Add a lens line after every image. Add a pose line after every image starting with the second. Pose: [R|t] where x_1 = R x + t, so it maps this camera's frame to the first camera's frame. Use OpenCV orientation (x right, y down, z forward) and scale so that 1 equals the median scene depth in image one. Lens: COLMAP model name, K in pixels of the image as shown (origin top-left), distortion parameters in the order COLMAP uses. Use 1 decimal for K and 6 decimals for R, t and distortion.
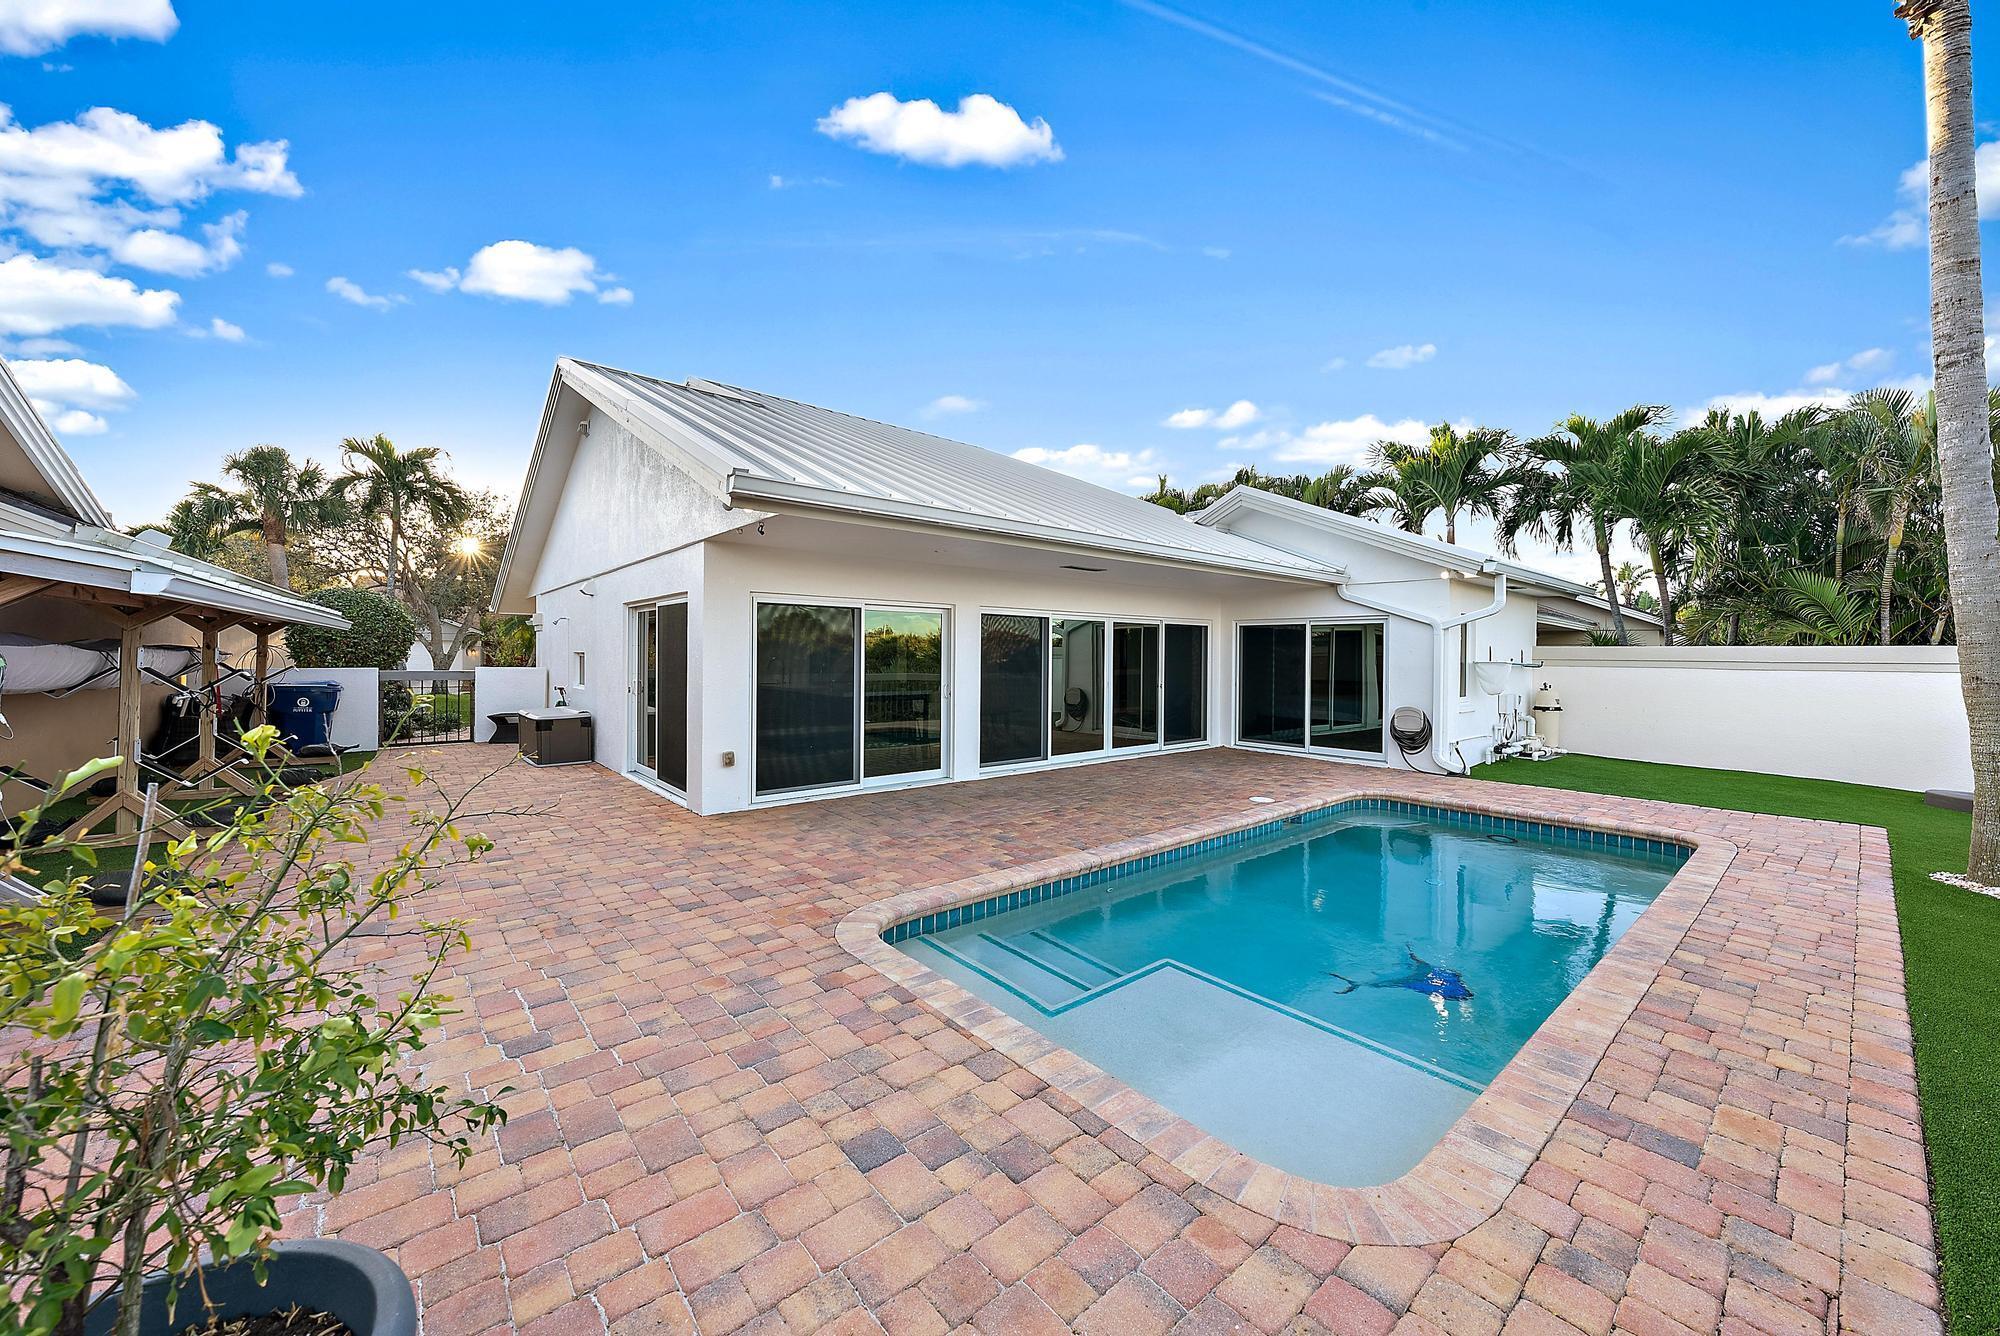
lens RADIAL K [[730.4, 0, 1000.0], [0, 730.4, 668.0], [0, 0, 1]] dist [0.001271, 0.000124]
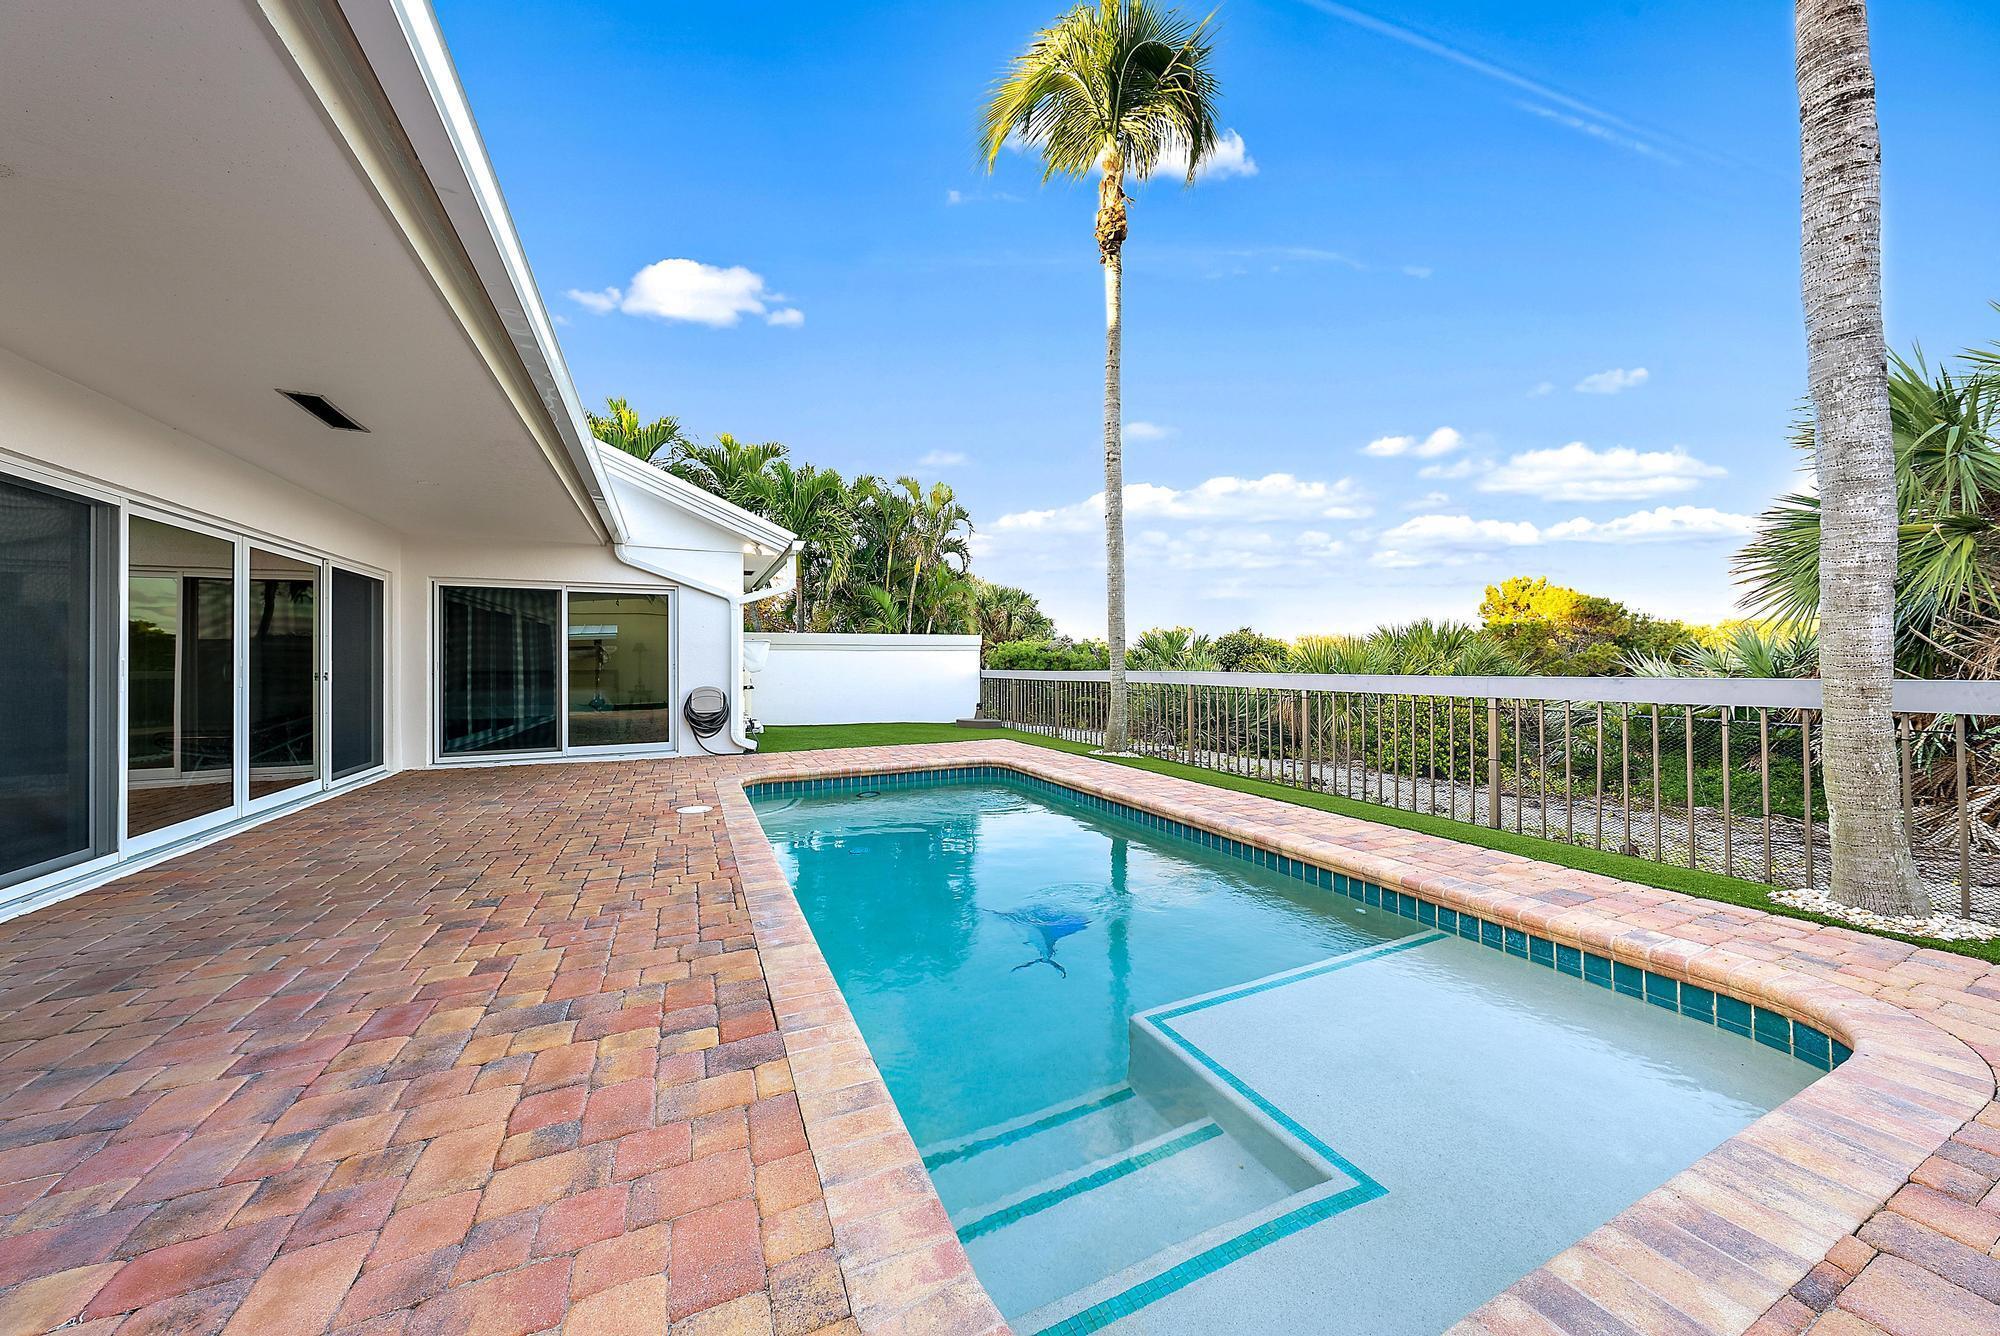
lens RADIAL K [[680.6, 0, 1007.7], [0, 680.6, 659.4], [0, 0, 1]] dist [-0.004251, -0.000146]
pose [[0.253434, -0.002455, 0.967349, -0.170765], [0.027423, 0.999613, -0.004647, 0.033022], [-0.966964, 0.027706, 0.253404, 0.409371]]
